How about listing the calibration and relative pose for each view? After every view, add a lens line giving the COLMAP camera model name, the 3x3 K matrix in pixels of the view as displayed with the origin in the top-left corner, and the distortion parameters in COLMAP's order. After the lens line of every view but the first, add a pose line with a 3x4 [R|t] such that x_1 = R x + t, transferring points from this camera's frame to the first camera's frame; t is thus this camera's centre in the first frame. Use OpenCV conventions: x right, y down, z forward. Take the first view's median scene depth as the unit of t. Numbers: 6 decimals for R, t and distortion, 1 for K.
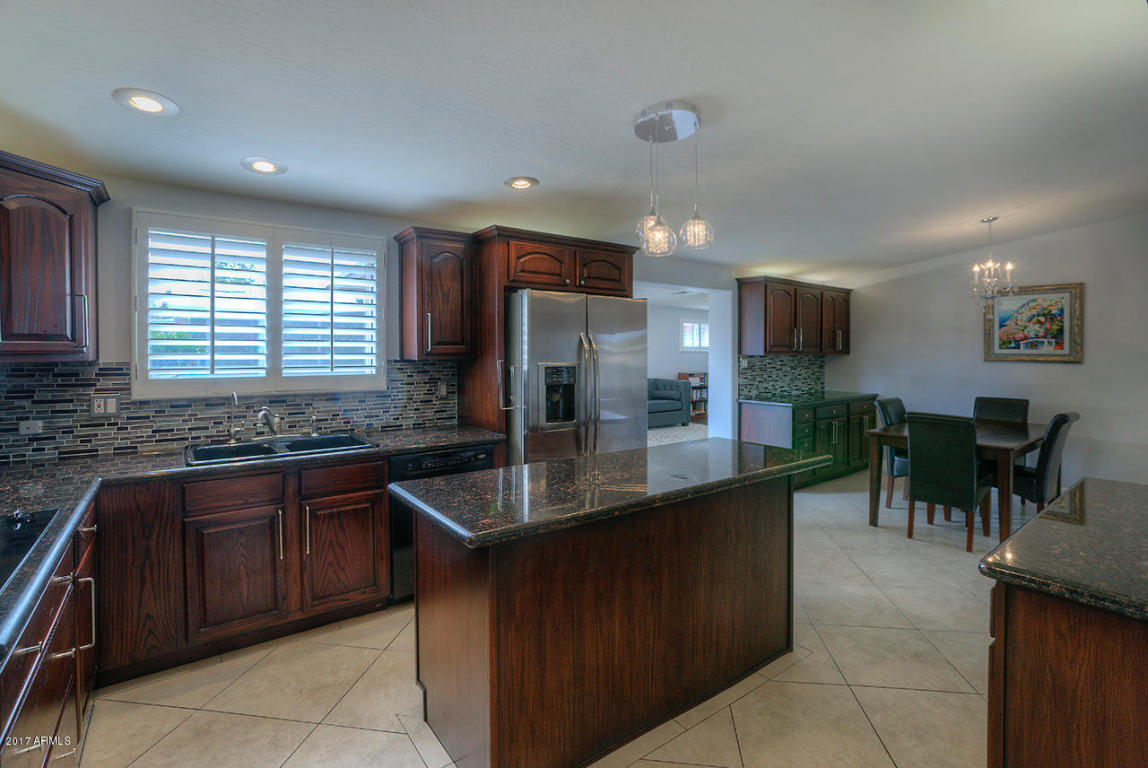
lens RADIAL K [[536.2, 0, 574.3], [0, 536.2, 379.1], [0, 0, 1]] dist [-0.003892, 0.000186]
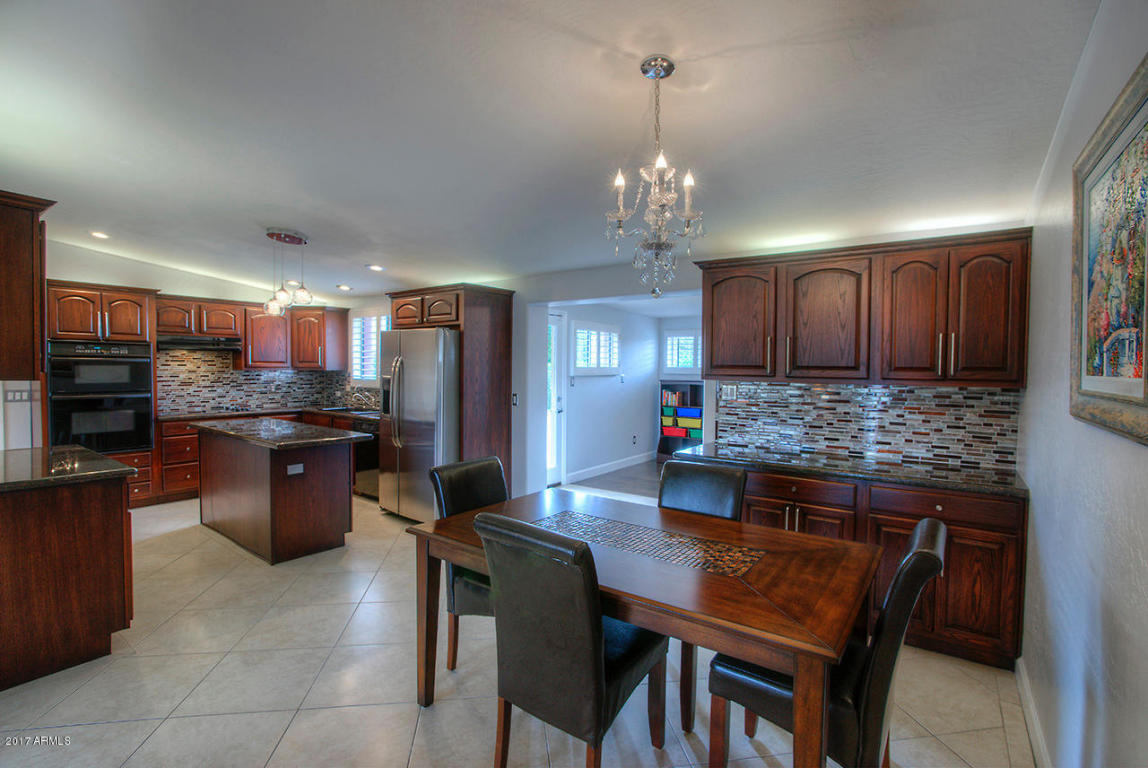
lens RADIAL K [[563.1, 0, 570.8], [0, 563.1, 378.6], [0, 0, 1]] dist [-0.057662, 0.035113]
pose [[0.245692, 0.019046, -0.969161, 1.095421], [-0.065719, 0.997834, 0.002950, -0.040582], [0.967118, 0.062967, 0.246411, 0.726194]]
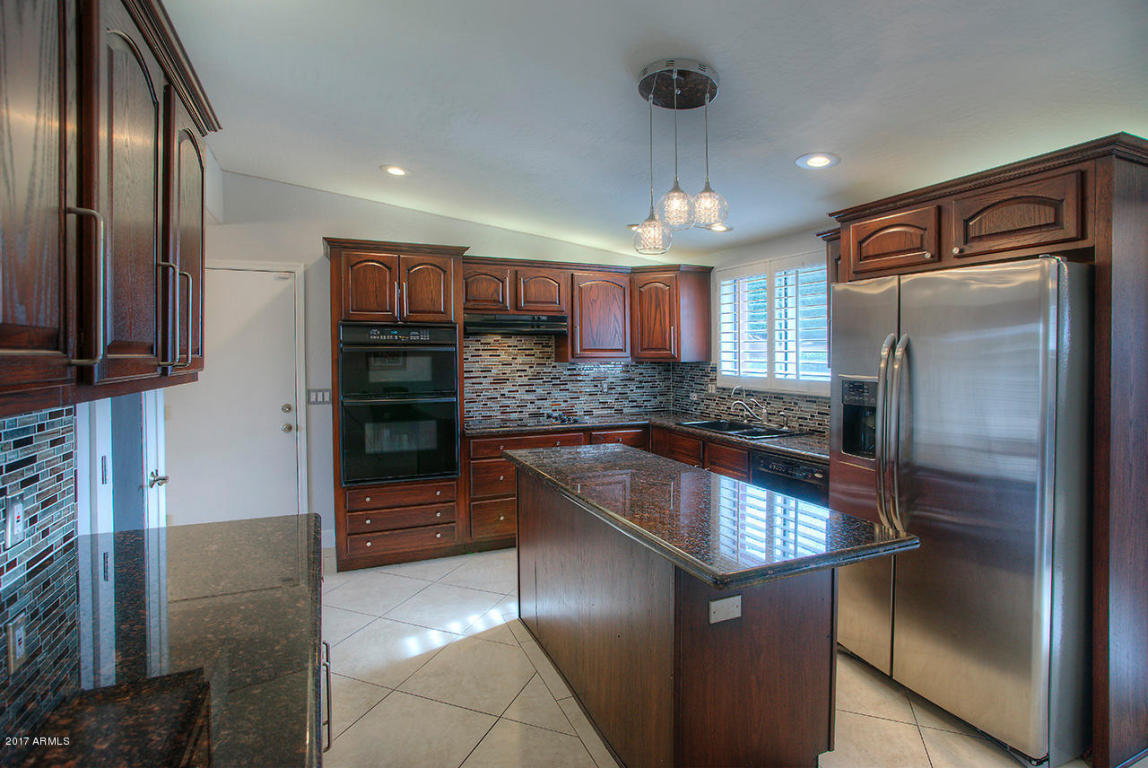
lens RADIAL K [[586.8, 0, 568.9], [0, 586.8, 360.8], [0, 0, 1]] dist [0.000226, 0.000576]
pose [[-0.241296, 0.010151, -0.970399, 0.561819], [-0.058372, 0.997983, 0.024954, -0.031725], [0.968695, 0.062666, -0.240216, 0.526159]]
